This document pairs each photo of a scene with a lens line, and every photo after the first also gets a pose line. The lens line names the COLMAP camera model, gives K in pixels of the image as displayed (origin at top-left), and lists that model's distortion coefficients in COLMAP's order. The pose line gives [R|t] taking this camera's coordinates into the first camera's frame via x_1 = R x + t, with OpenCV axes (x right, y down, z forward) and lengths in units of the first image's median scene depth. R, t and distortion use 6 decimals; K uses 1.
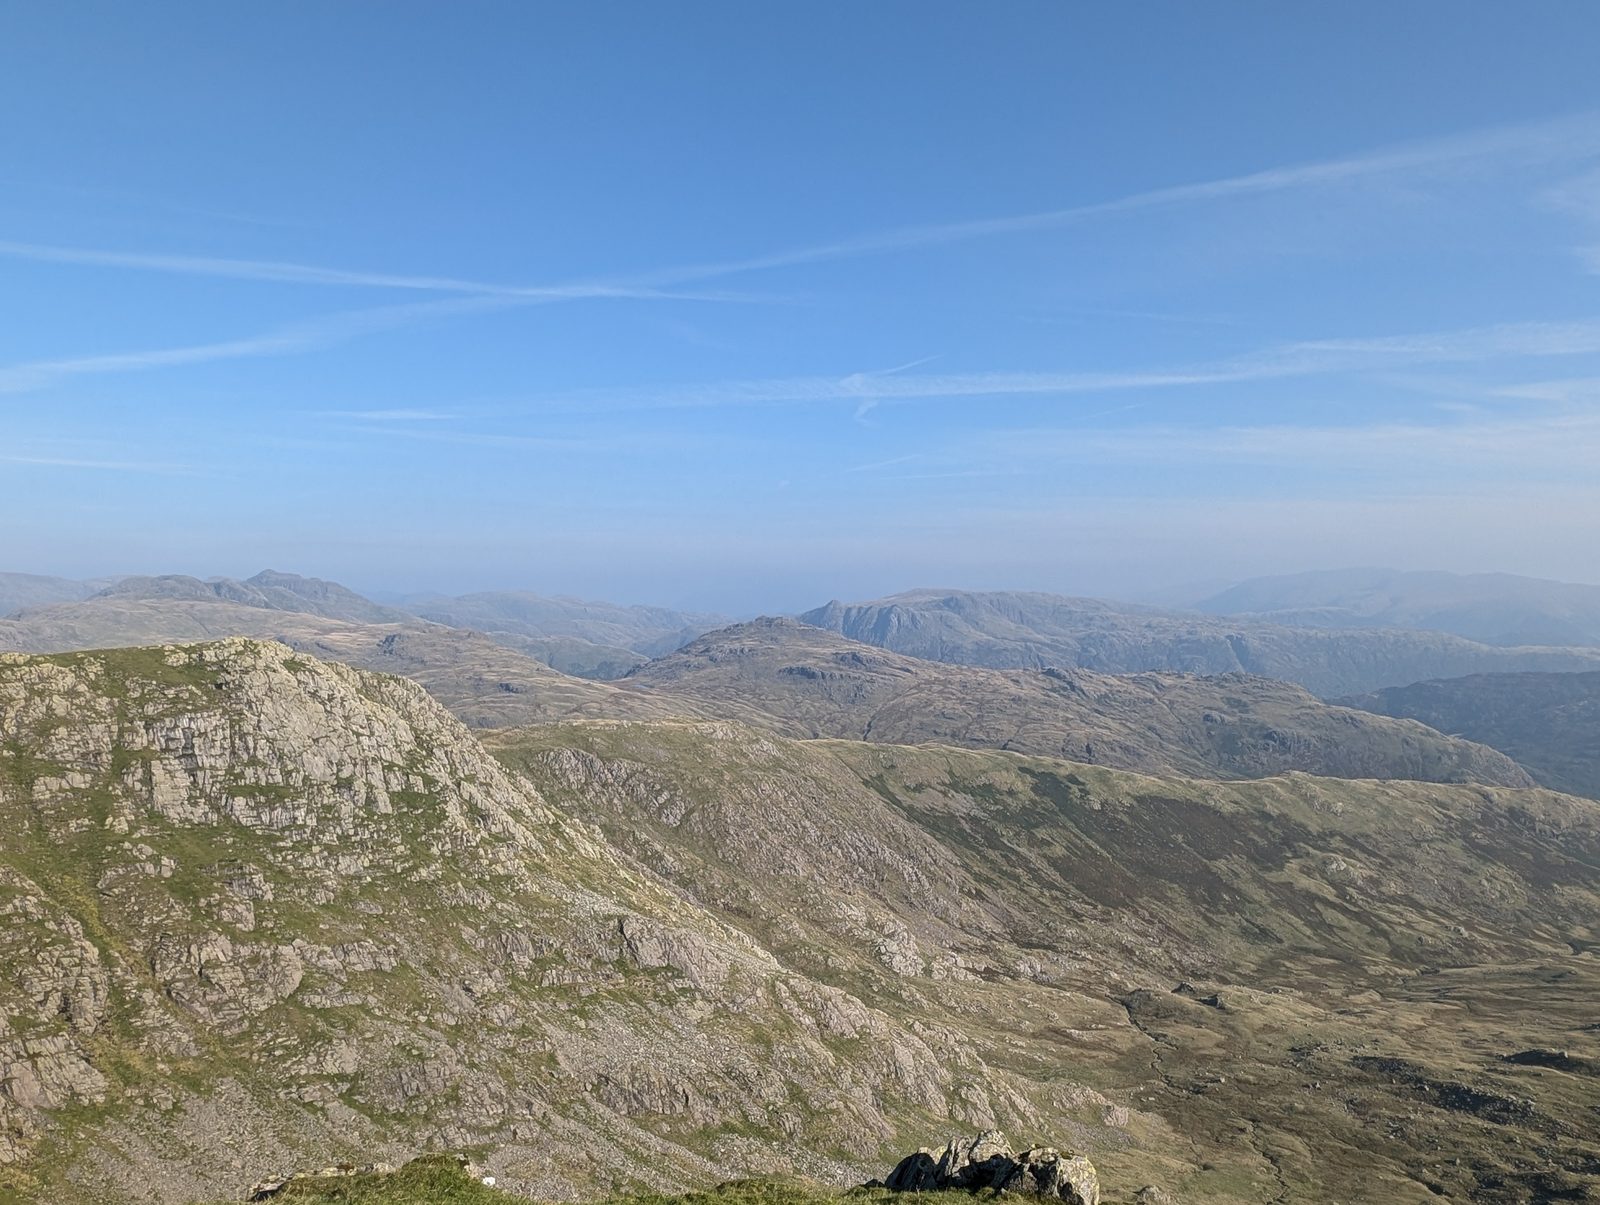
lens RADIAL K [[1108.0, 0, 798.5], [0, 1108.0, 602.3], [0, 0, 1]] dist [-0.000701, -0.004889]
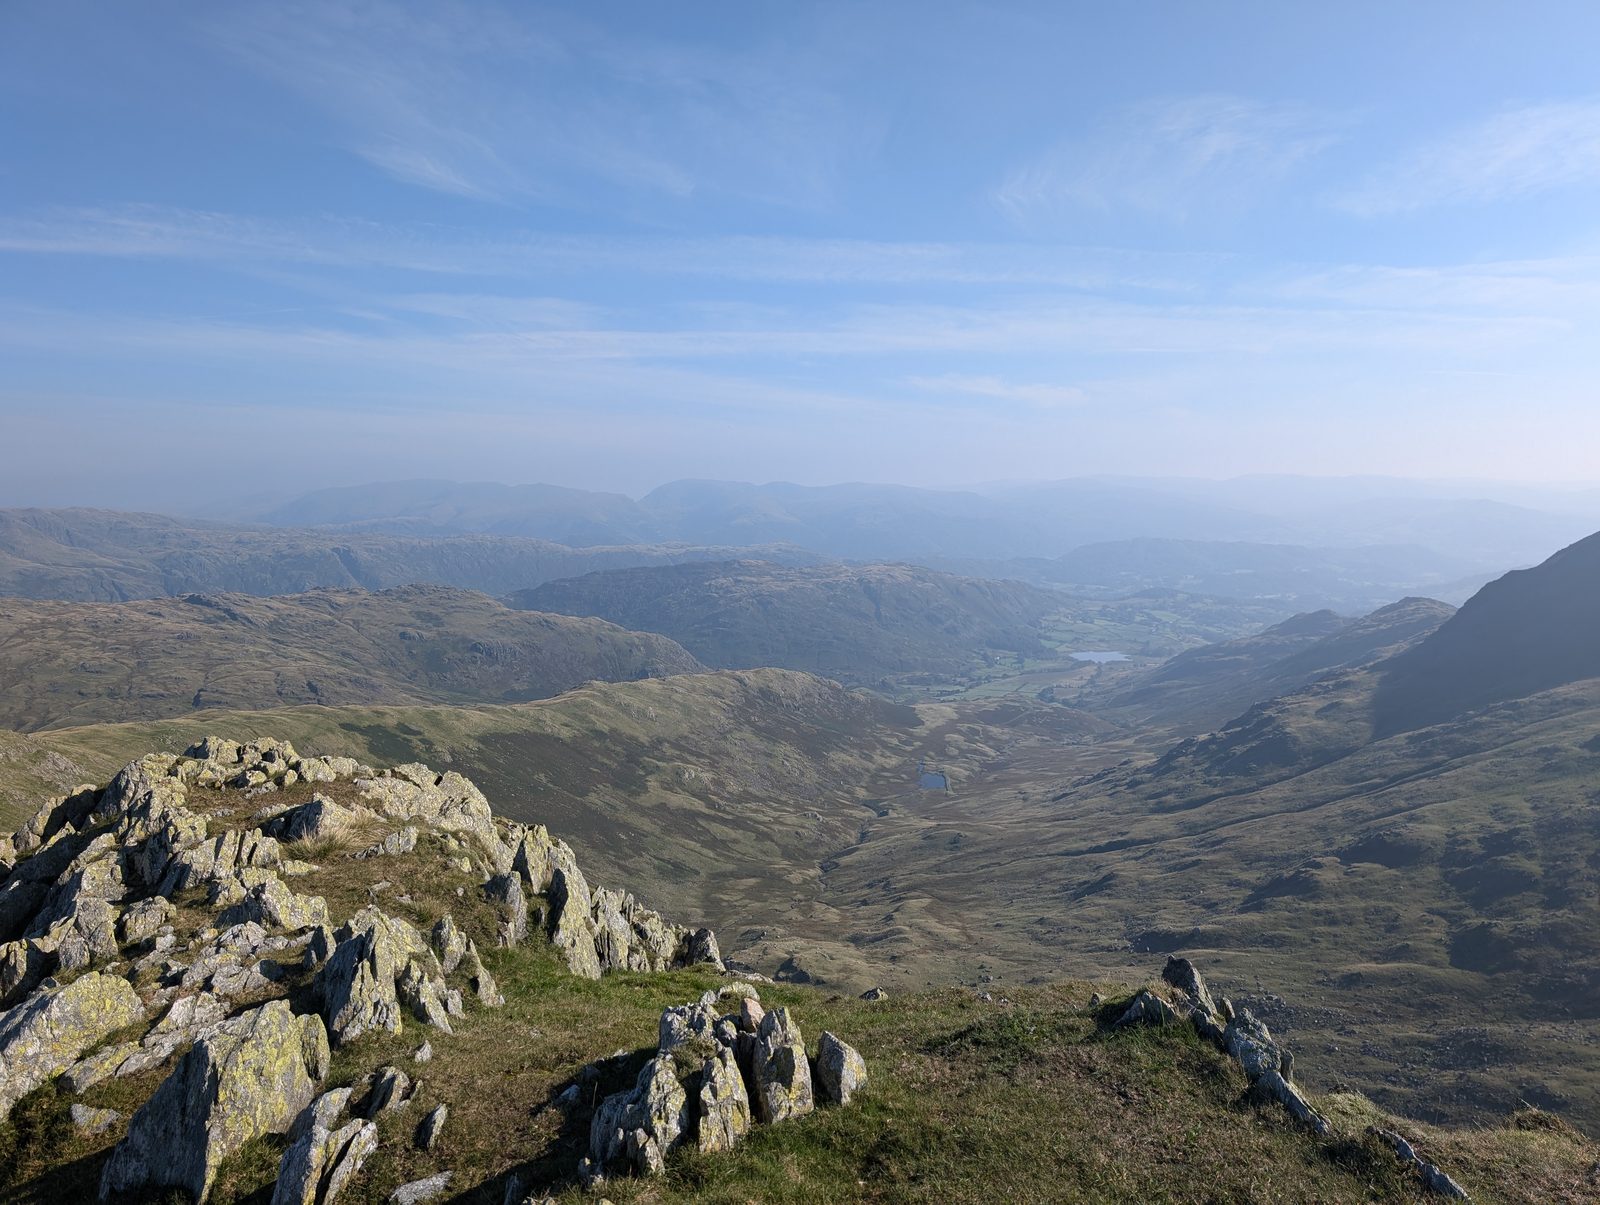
lens RADIAL K [[1108.0, 0, 800.2], [0, 1108.0, 593.6], [0, 0, 1]] dist [-0.000701, -0.004889]
pose [[0.682464, -0.073860, 0.727178, -0.060661], [0.023377, 0.996578, 0.079284, 0.006073], [-0.730546, -0.037110, 0.681855, 0.146322]]
